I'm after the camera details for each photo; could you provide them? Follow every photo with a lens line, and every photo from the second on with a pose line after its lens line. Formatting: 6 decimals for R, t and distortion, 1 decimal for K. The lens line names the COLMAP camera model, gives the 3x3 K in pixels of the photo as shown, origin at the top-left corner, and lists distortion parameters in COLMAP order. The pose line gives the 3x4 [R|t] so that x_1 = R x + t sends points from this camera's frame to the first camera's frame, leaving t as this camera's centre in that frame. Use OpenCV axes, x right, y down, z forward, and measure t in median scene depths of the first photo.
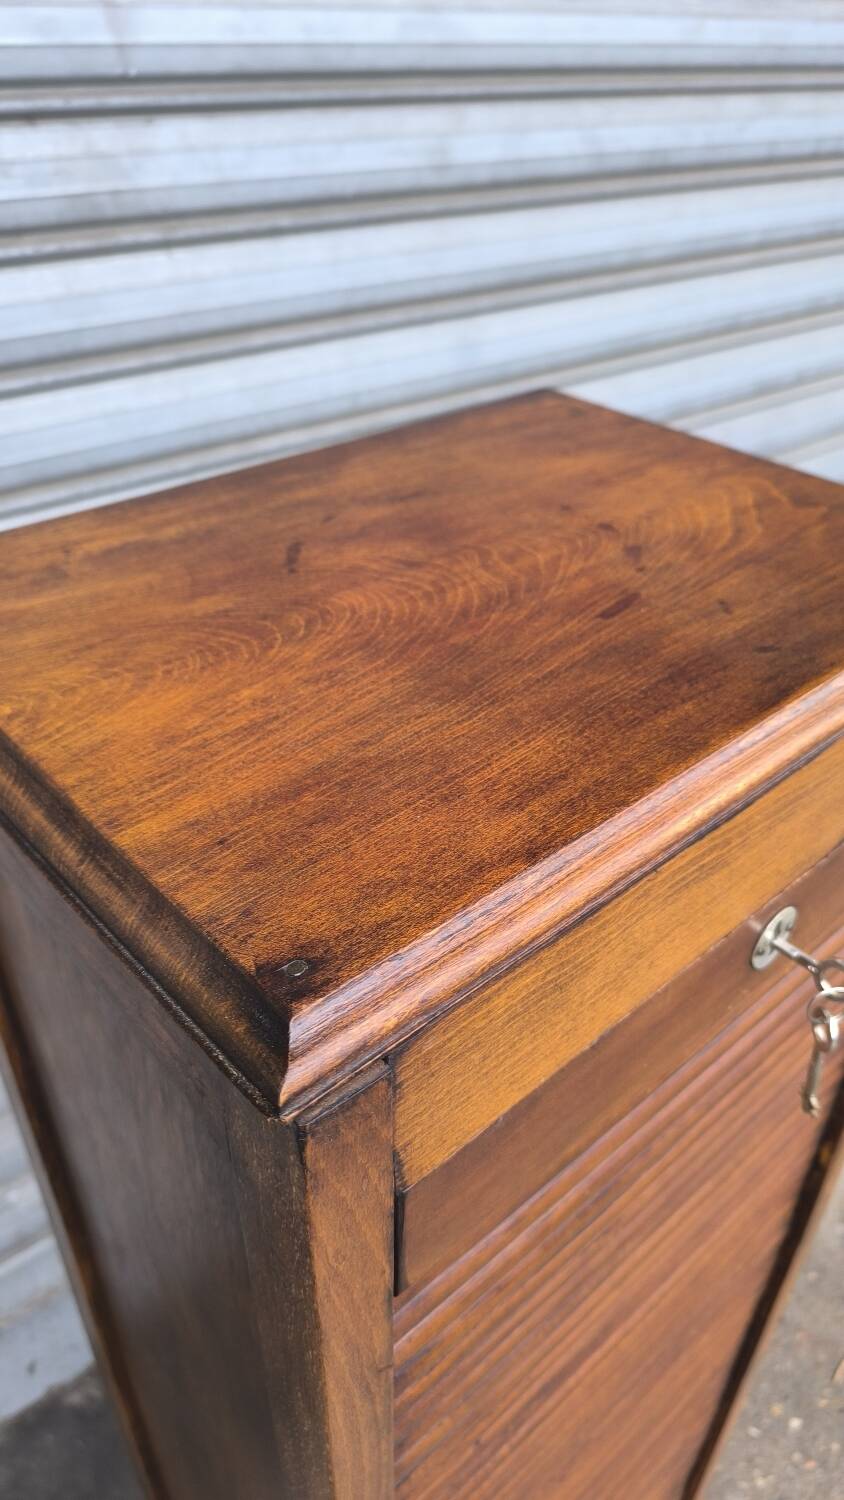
lens RADIAL K [[1041.1, 0, 429.7], [0, 1041.1, 739.9], [0, 0, 1]] dist [0.038046, -0.037471]
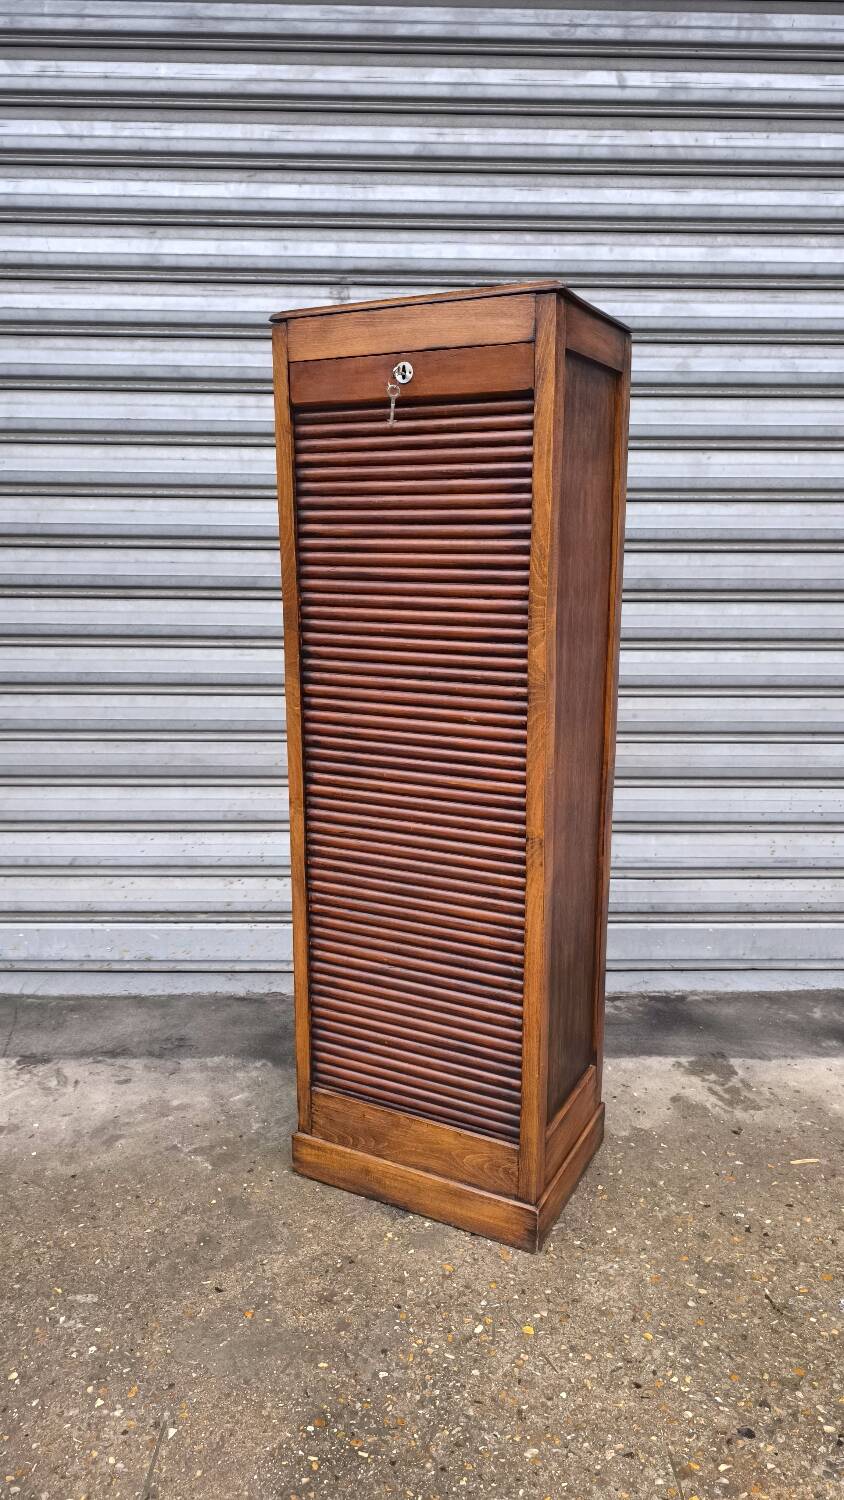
lens RADIAL K [[1041.1, 0, 430.8], [0, 1041.1, 759.0], [0, 0, 1]] dist [0.038046, -0.037471]
pose [[0.800453, 0.123005, -0.586639, 1.017237], [-0.341665, 0.897780, -0.277949, 0.951695], [0.492484, 0.422919, 0.760657, -0.499855]]
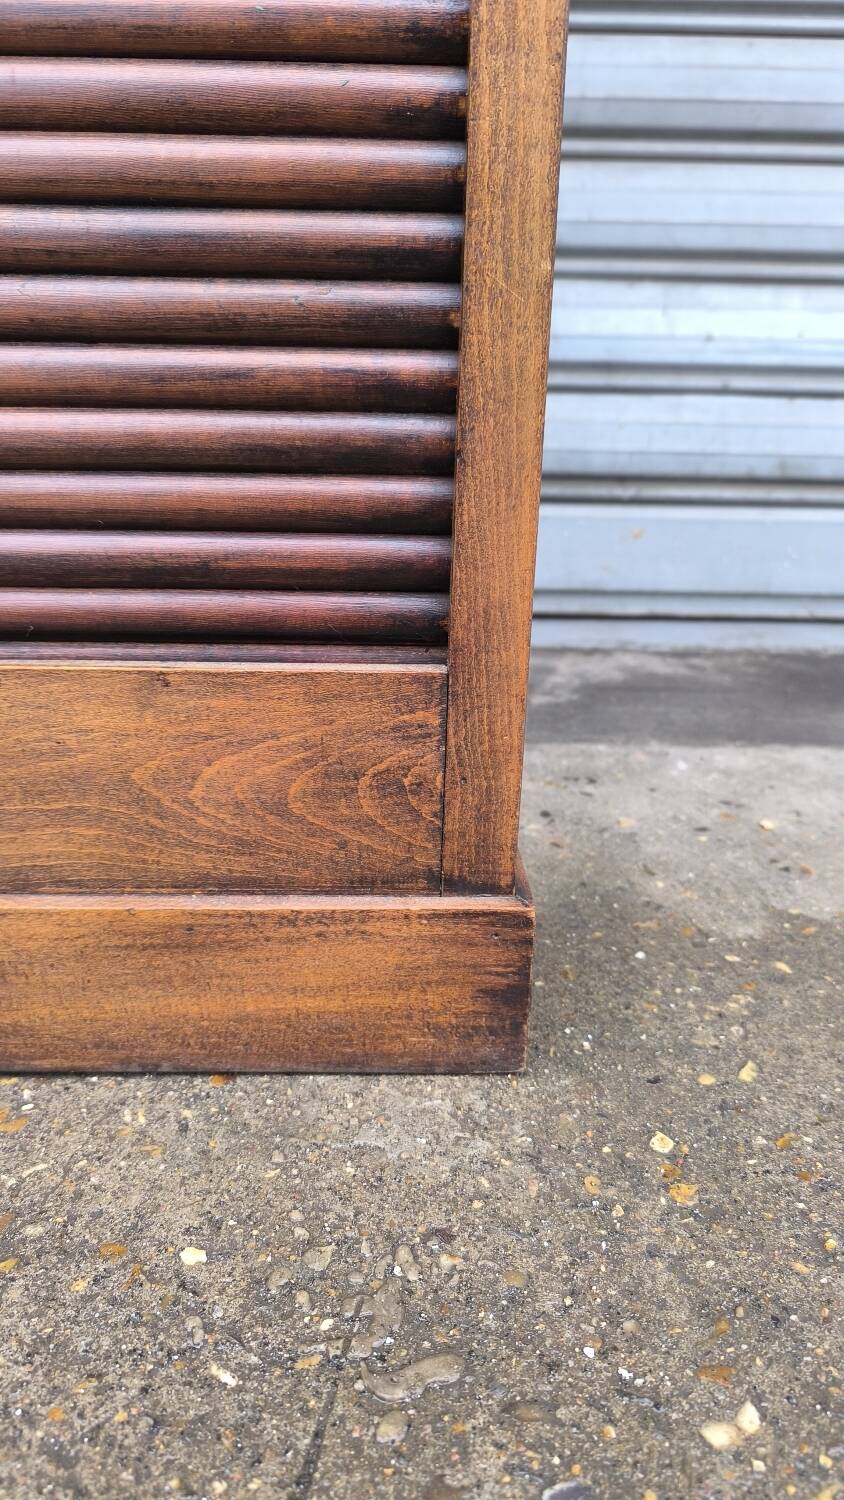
lens RADIAL K [[1041.1, 0, 415.9], [0, 1041.1, 773.1], [0, 0, 1]] dist [0.038046, -0.037471]
pose [[0.771930, 0.229589, -0.592801, 0.446242], [-0.371651, 0.919531, -0.127823, 0.968915], [0.515752, 0.318985, 0.795140, 0.846112]]
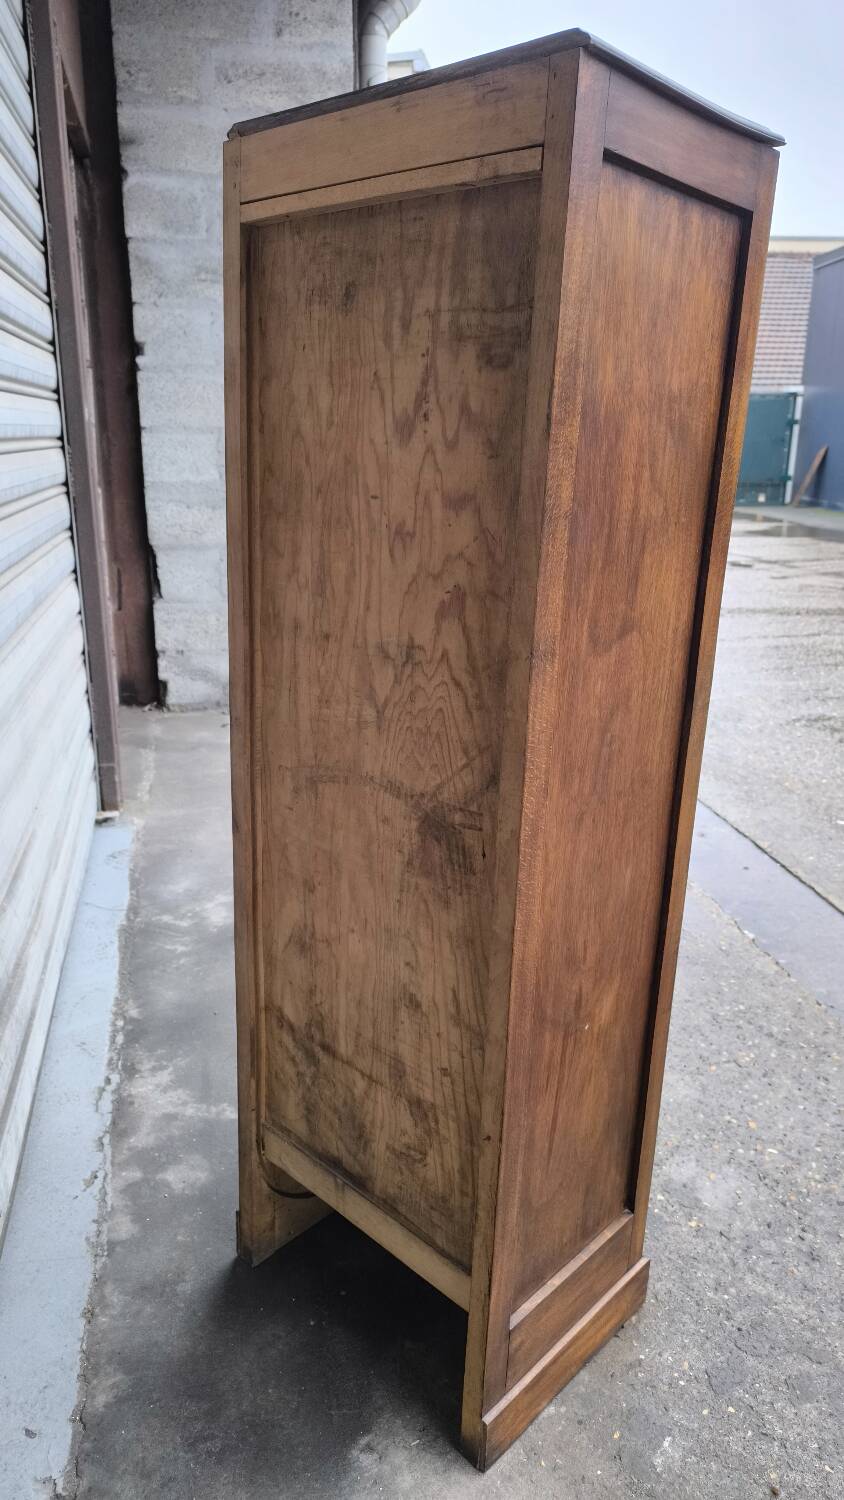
lens RADIAL K [[1041.1, 0, 432.1], [0, 1041.1, 754.4], [0, 0, 1]] dist [0.038046, -0.037471]
pose [[0.435003, -0.260598, 0.861894, -1.148807], [0.487652, 0.872857, 0.017792, 0.388672], [-0.756946, 0.412565, 0.506776, 0.231124]]
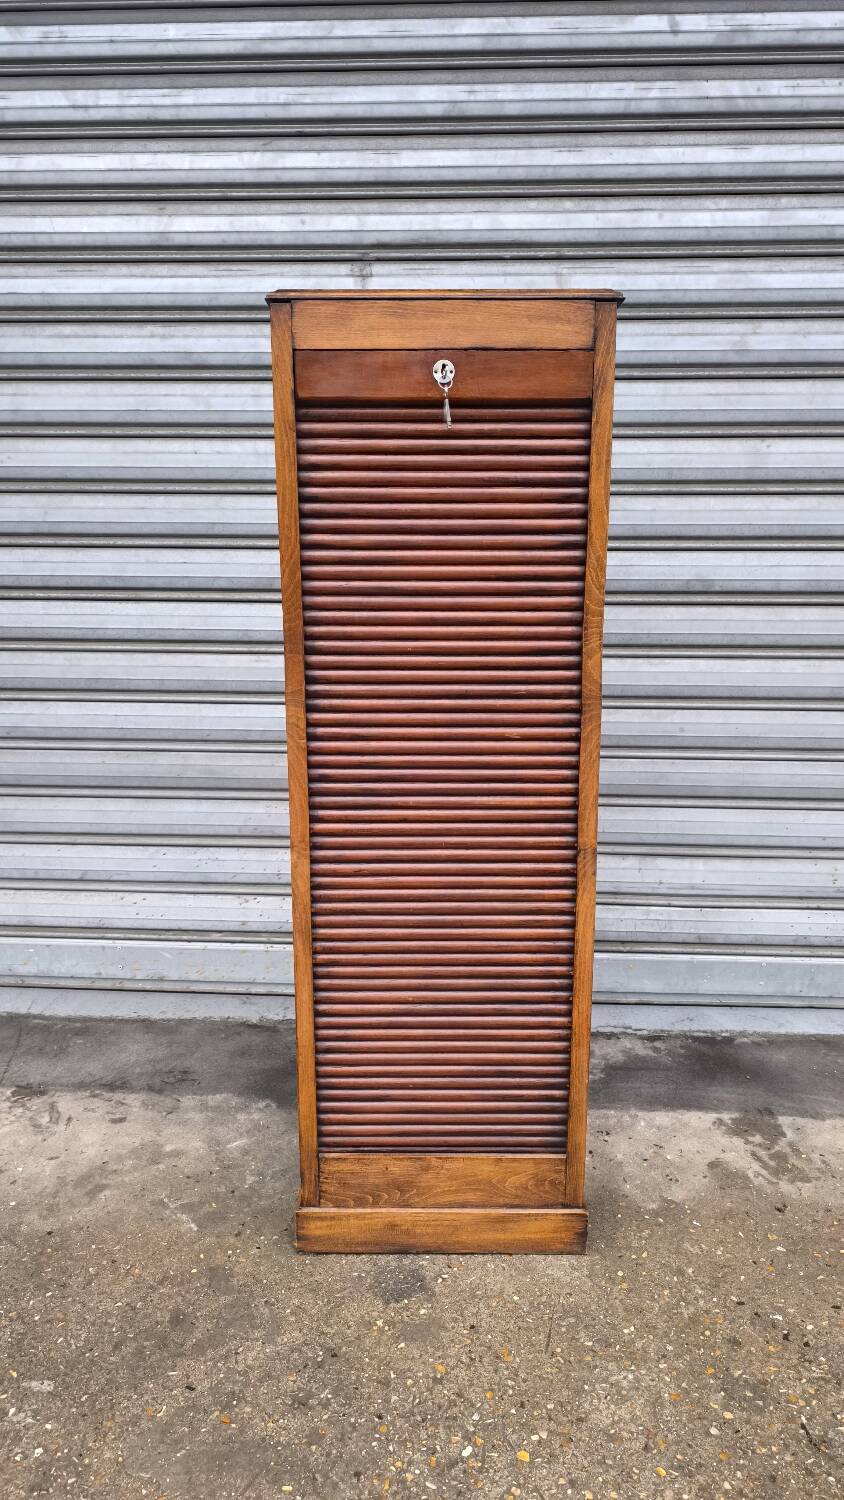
lens RADIAL K [[1041.1, 0, 429.7], [0, 1041.1, 753.4], [0, 0, 1]] dist [0.038046, -0.037471]
pose [[0.755154, 0.143103, -0.639737, 0.982503], [-0.370521, 0.898225, -0.236444, 0.793702], [0.540792, 0.415588, 0.731321, -0.353854]]
